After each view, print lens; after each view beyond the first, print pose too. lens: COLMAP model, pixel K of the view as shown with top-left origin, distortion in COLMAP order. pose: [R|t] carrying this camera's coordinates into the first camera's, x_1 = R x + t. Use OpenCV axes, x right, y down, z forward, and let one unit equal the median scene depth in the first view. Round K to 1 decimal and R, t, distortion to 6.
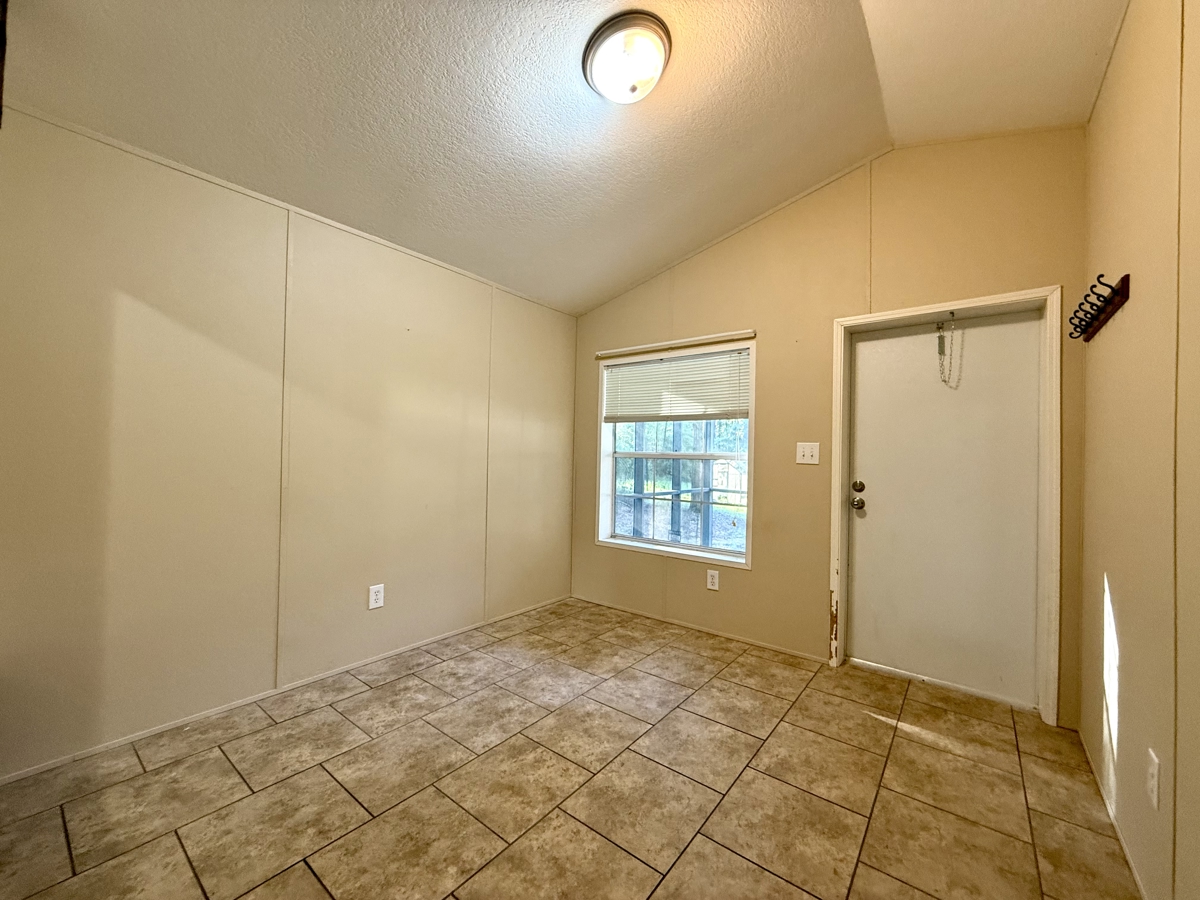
lens RADIAL K [[477.5, 0, 596.7], [0, 477.5, 451.8], [0, 0, 1]] dist [-0.000743, -0.000095]
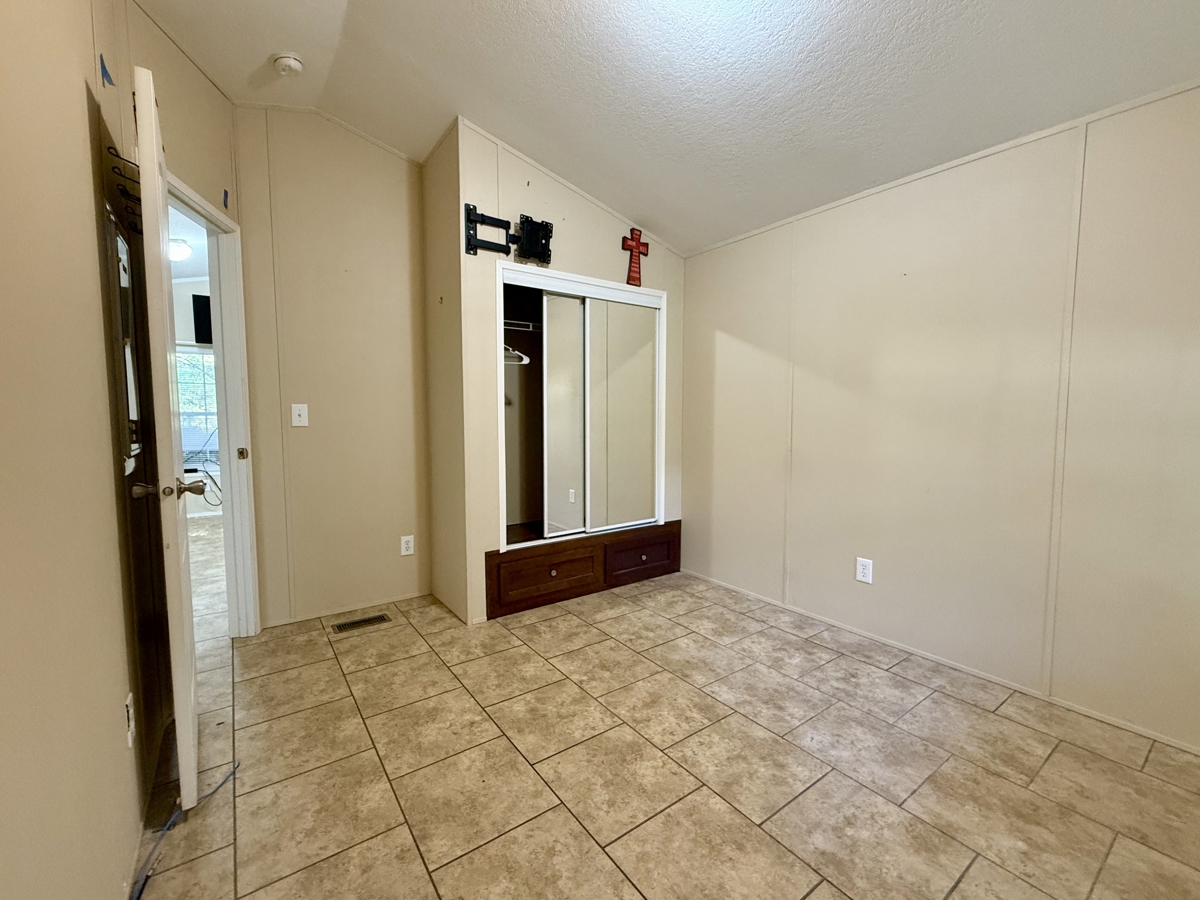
lens RADIAL K [[506.7, 0, 597.2], [0, 506.7, 450.9], [0, 0, 1]] dist [0.000233, -0.000085]
pose [[-0.274512, 0.051907, -0.960182, 0.828822], [0.002054, 0.998571, 0.053395, 0.009490], [0.961581, 0.012685, -0.274227, 0.960503]]
